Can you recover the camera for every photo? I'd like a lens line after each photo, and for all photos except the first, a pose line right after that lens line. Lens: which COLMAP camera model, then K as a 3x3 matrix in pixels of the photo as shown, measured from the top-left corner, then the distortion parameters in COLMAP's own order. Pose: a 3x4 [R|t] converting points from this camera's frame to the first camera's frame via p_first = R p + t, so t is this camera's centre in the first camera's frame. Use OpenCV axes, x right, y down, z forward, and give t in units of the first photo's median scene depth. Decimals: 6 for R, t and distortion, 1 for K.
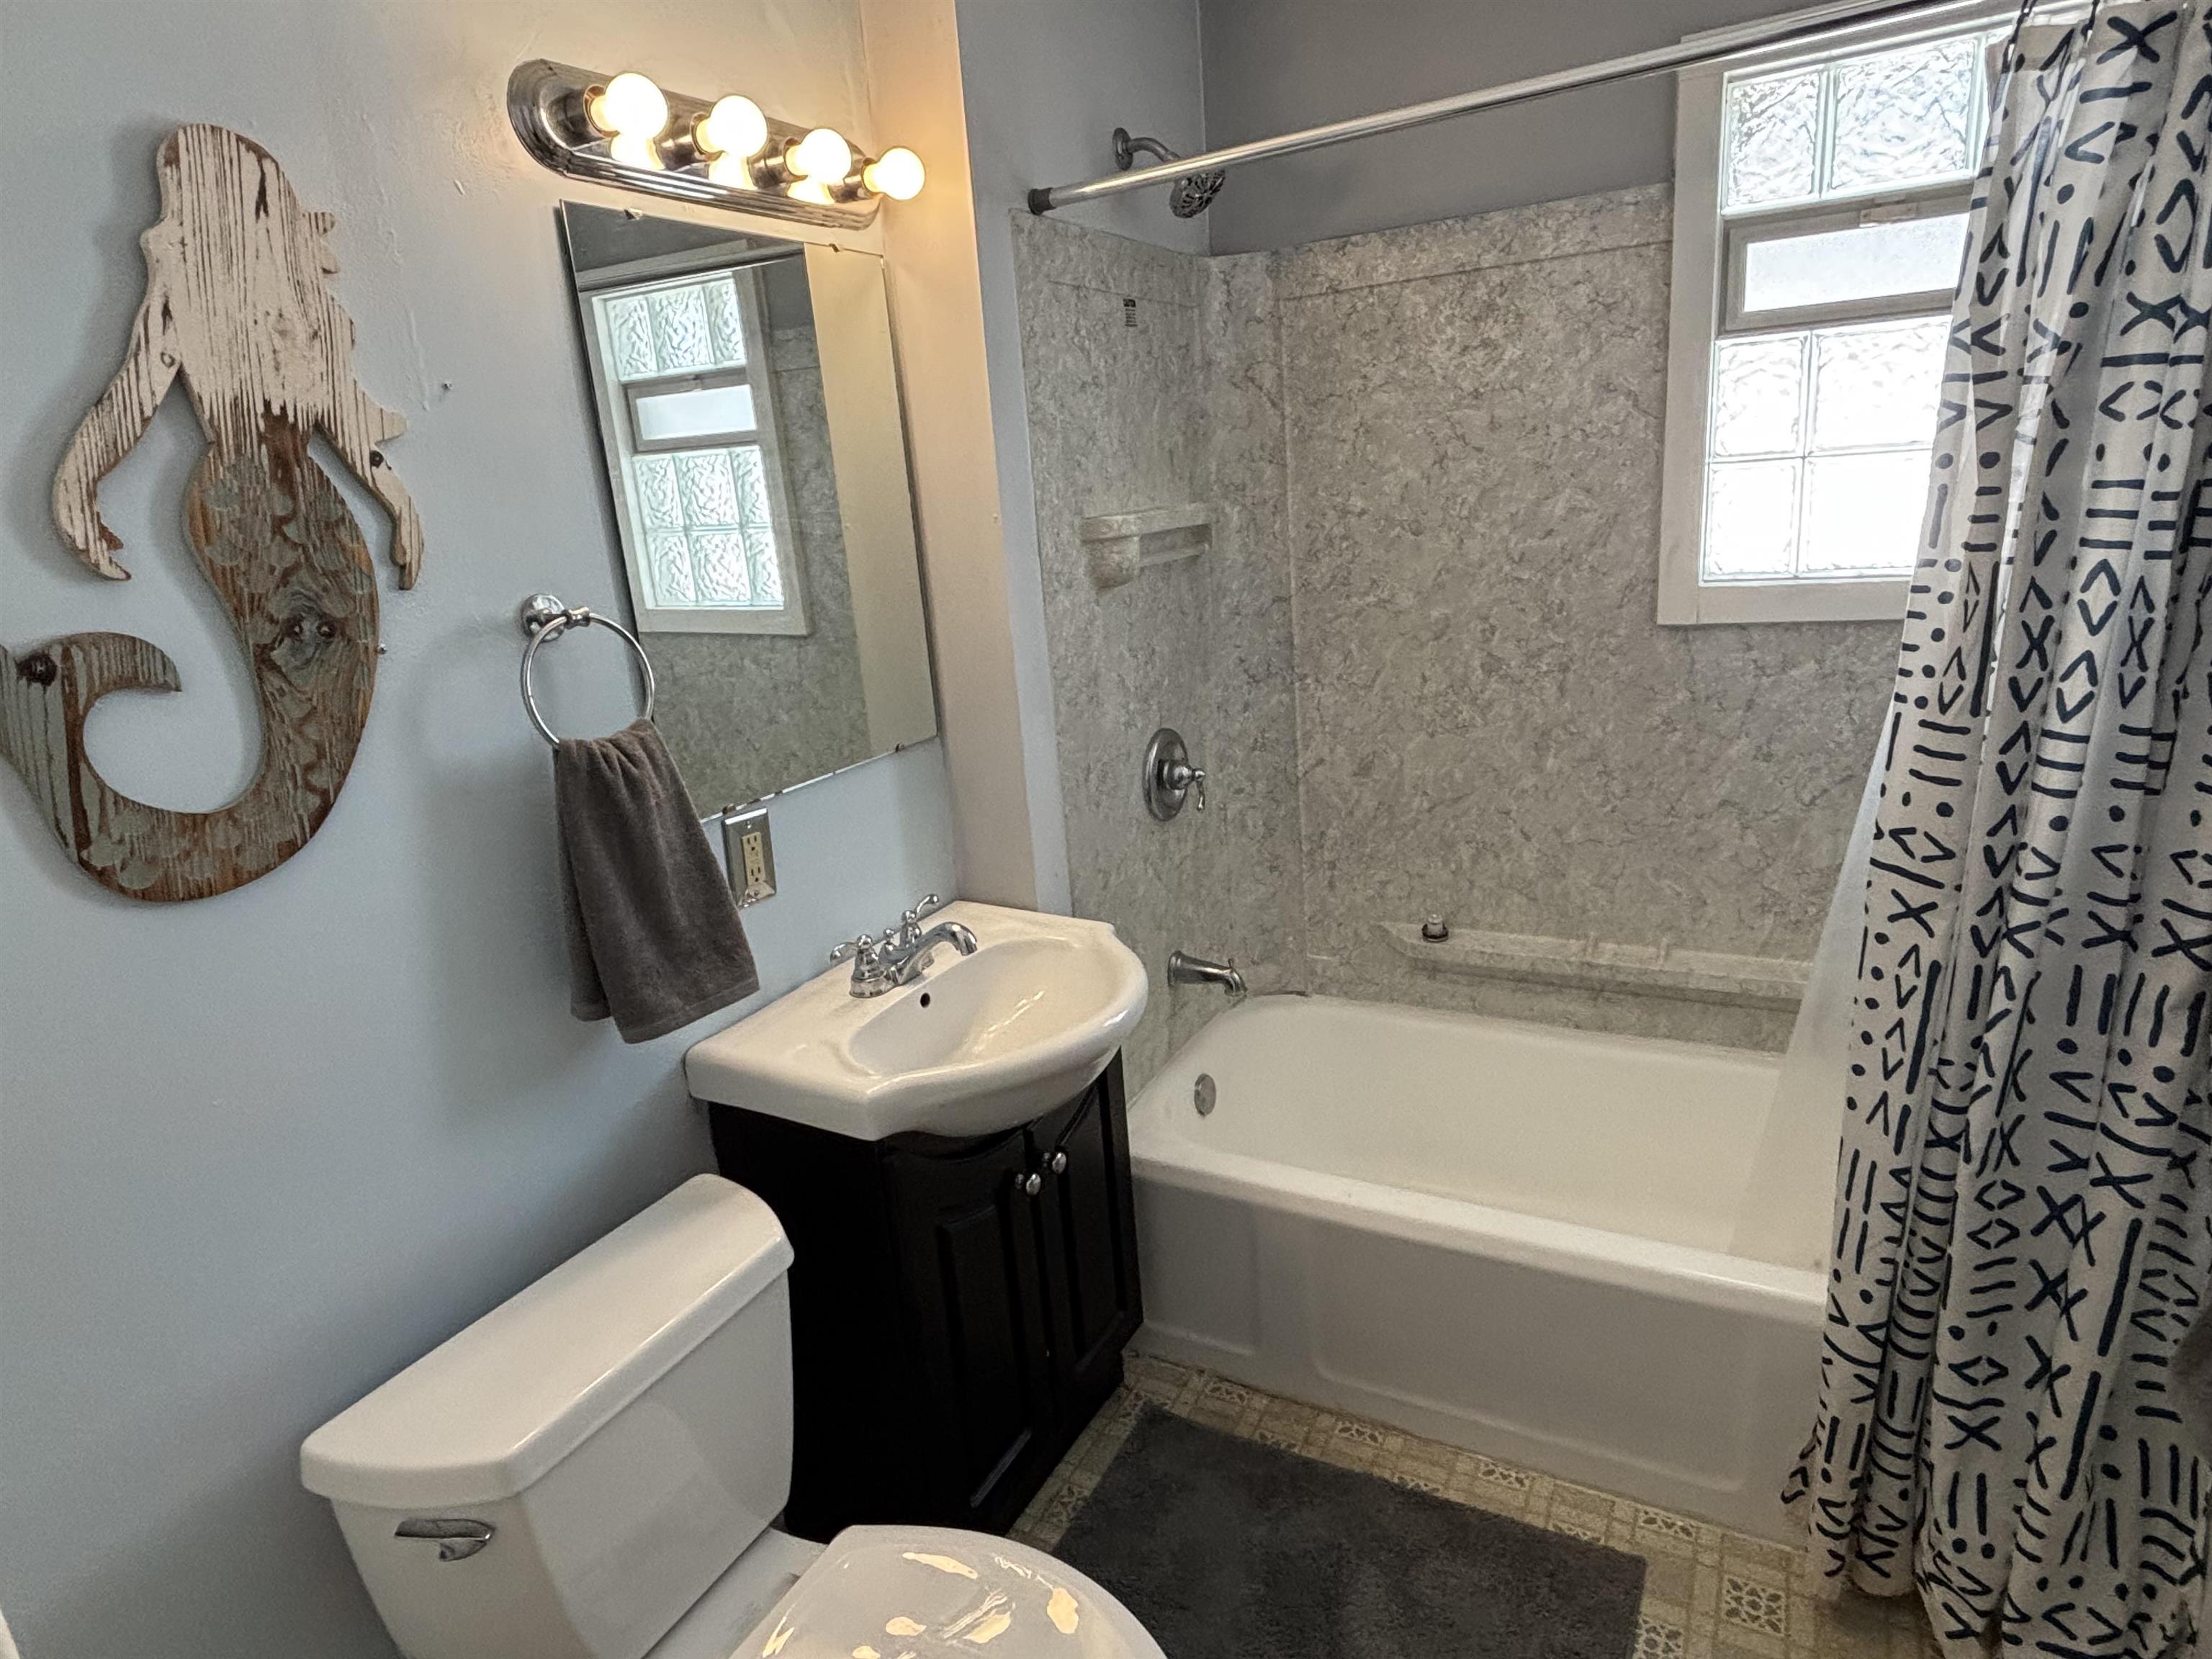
lens RADIAL K [[1228.3, 0, 1102.8], [0, 1228.3, 823.6], [0, 0, 1]] dist [-0.009385, 0.002820]
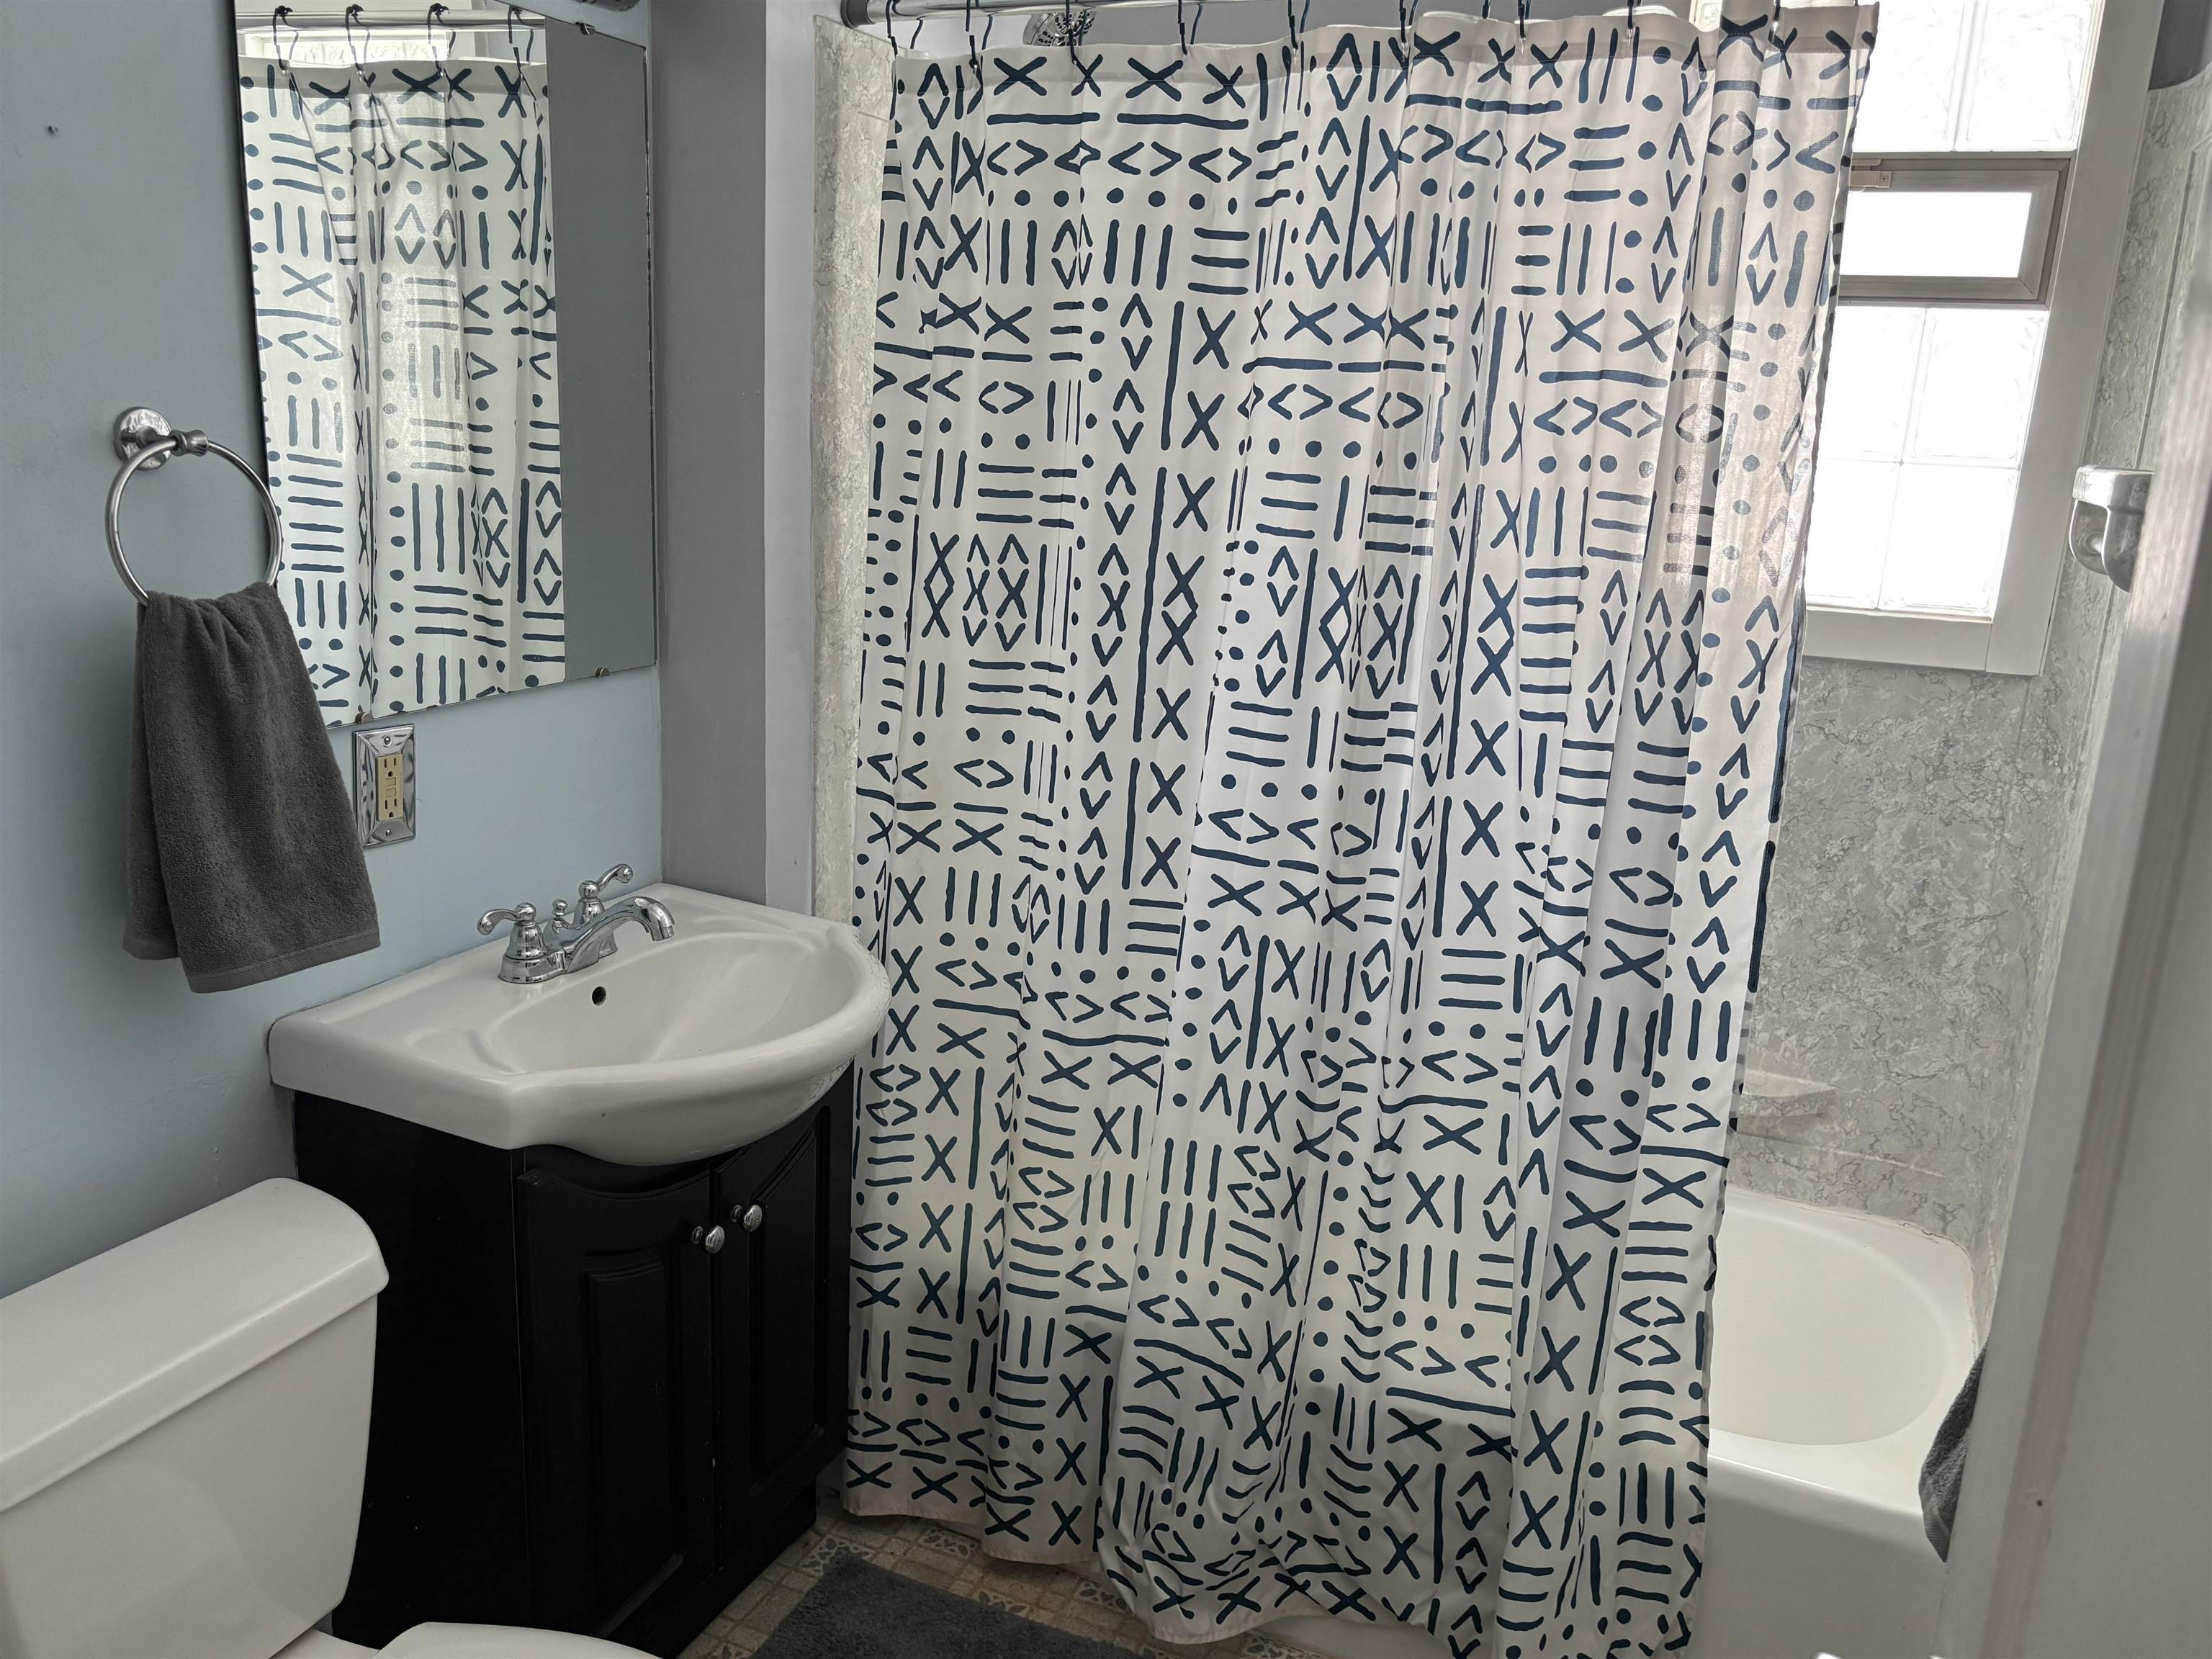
lens RADIAL K [[1661.5, 0, 1103.3], [0, 1661.5, 794.3], [0, 0, 1]] dist [-0.133414, 0.122501]
pose [[0.990142, 0.122086, 0.068655, 0.102667], [-0.120817, 0.992423, -0.022358, 0.008117], [-0.070865, 0.013843, 0.997390, -0.069896]]
